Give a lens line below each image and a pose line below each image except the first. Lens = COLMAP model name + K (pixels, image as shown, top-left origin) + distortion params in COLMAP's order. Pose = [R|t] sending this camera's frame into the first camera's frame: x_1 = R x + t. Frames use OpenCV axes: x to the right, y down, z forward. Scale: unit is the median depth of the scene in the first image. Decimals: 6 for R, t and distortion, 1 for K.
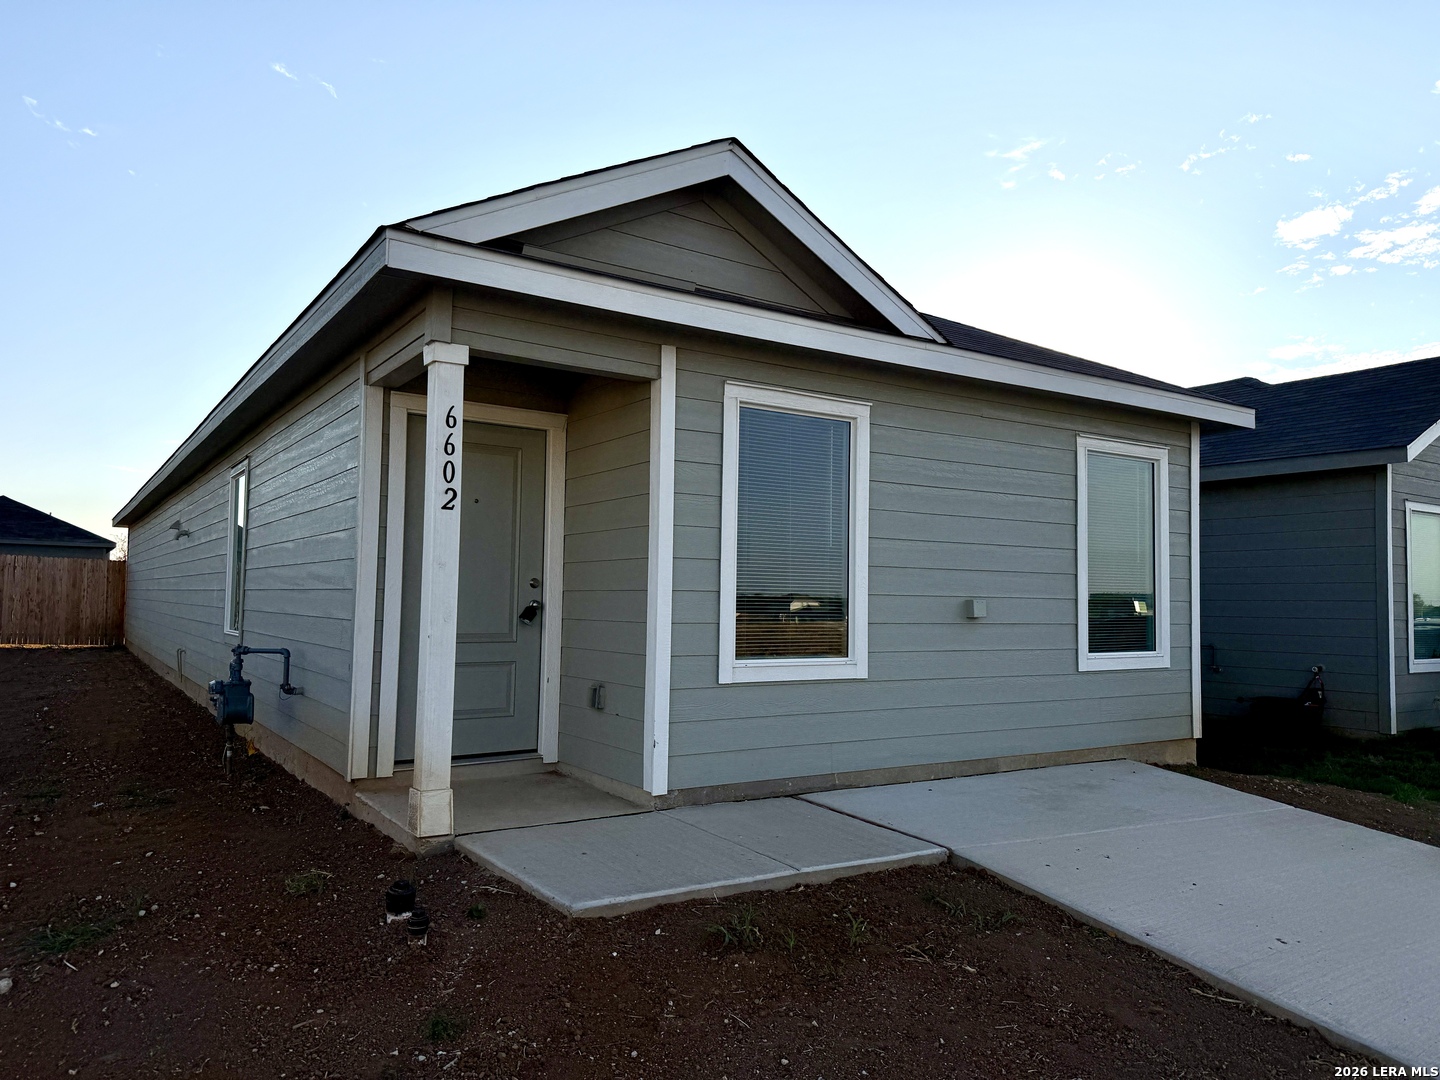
lens RADIAL K [[1011.1, 0, 710.2], [0, 1011.1, 535.9], [0, 0, 1]] dist [0.038374, -0.047704]
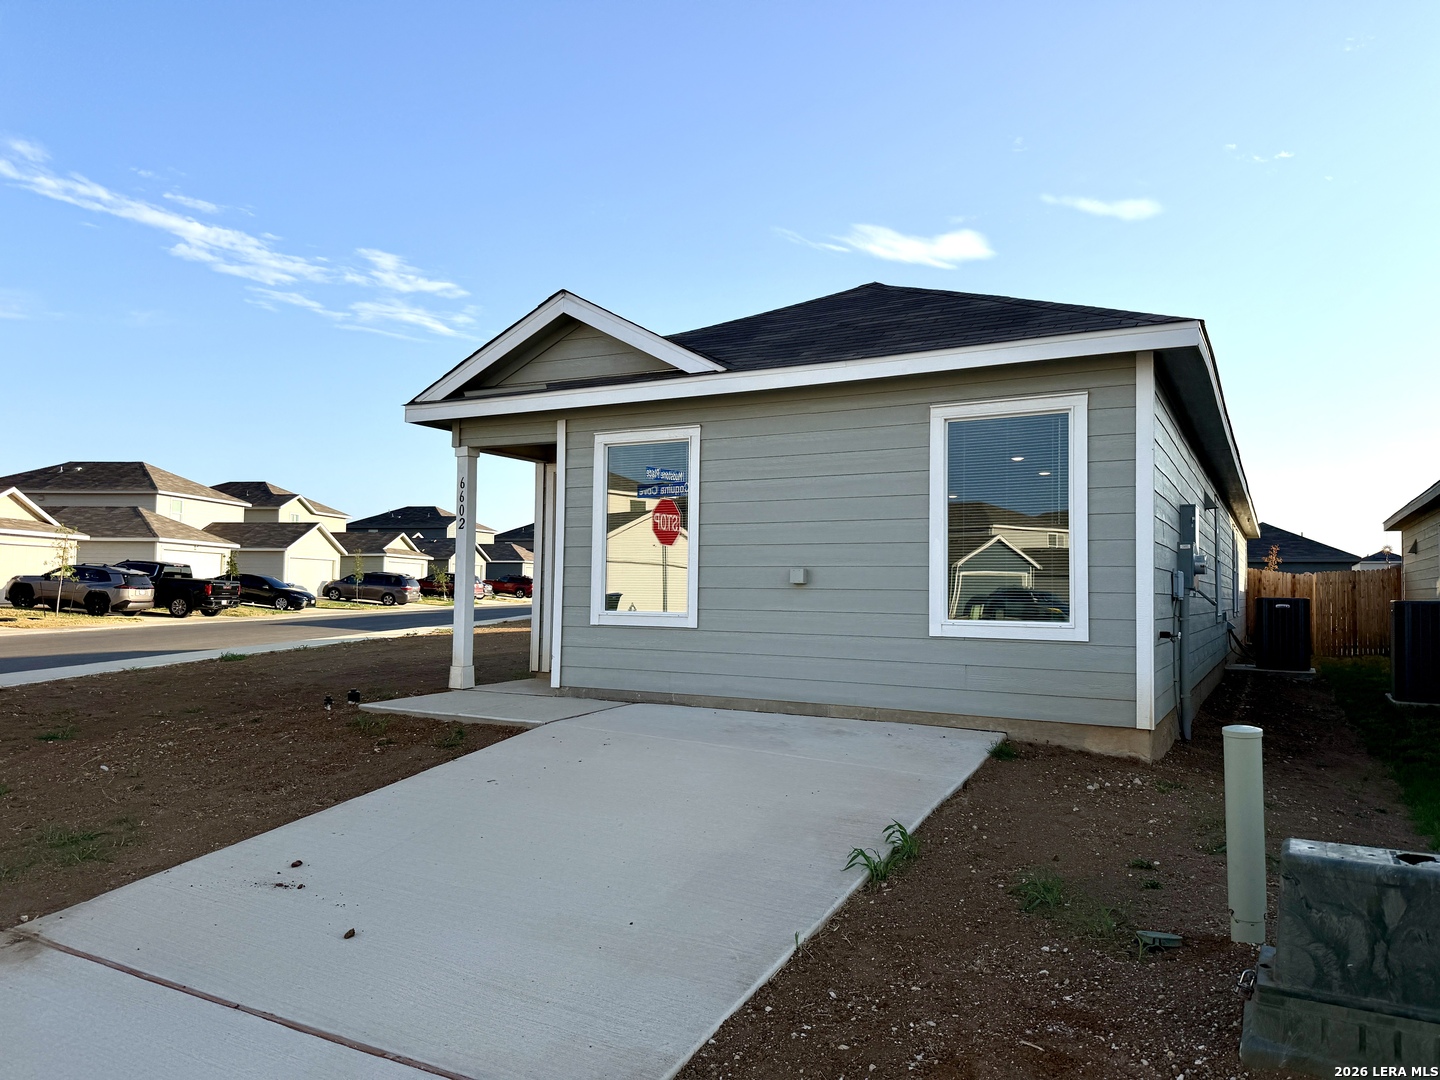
lens RADIAL K [[1011.1, 0, 724.6], [0, 1011.1, 540.0], [0, 0, 1]] dist [0.038374, -0.047704]
pose [[0.476109, -0.054291, -0.877709, 1.463793], [0.049431, 0.998167, -0.034929, 0.076949], [0.877996, -0.026756, 0.477920, 0.410000]]
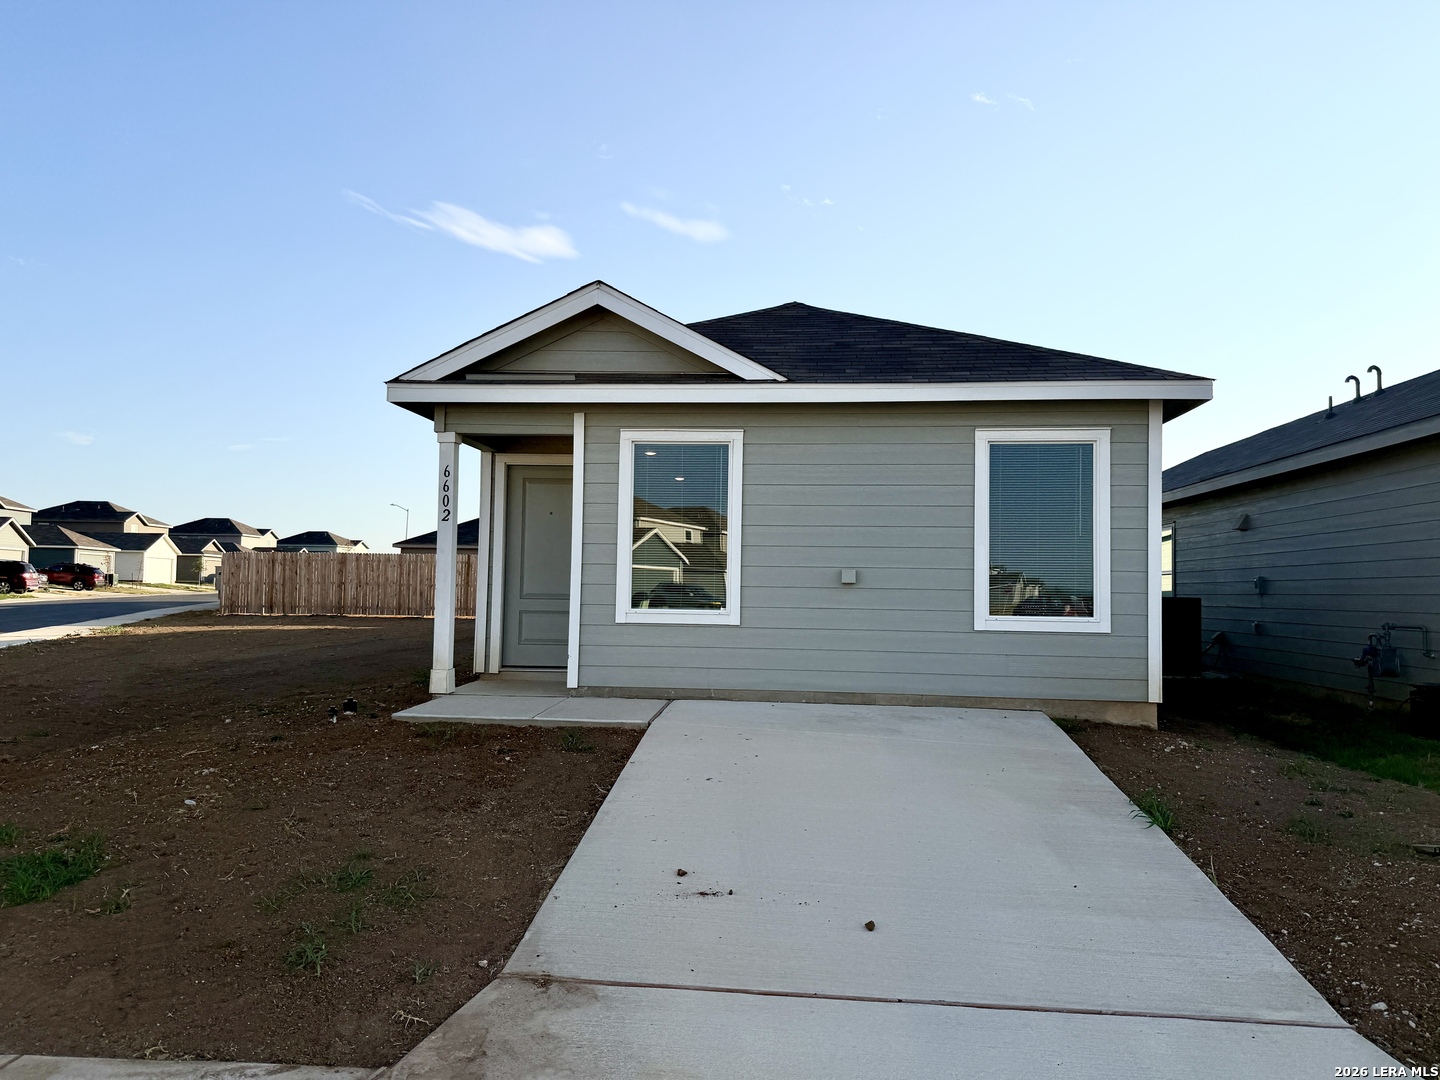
lens RADIAL K [[1011.1, 0, 727.6], [0, 1011.1, 537.9], [0, 0, 1]] dist [0.038374, -0.047704]
pose [[0.789521, -0.034035, -0.612780, 1.077649], [0.034314, 0.999347, -0.011295, 0.036975], [0.612764, -0.012110, 0.790173, -0.133134]]
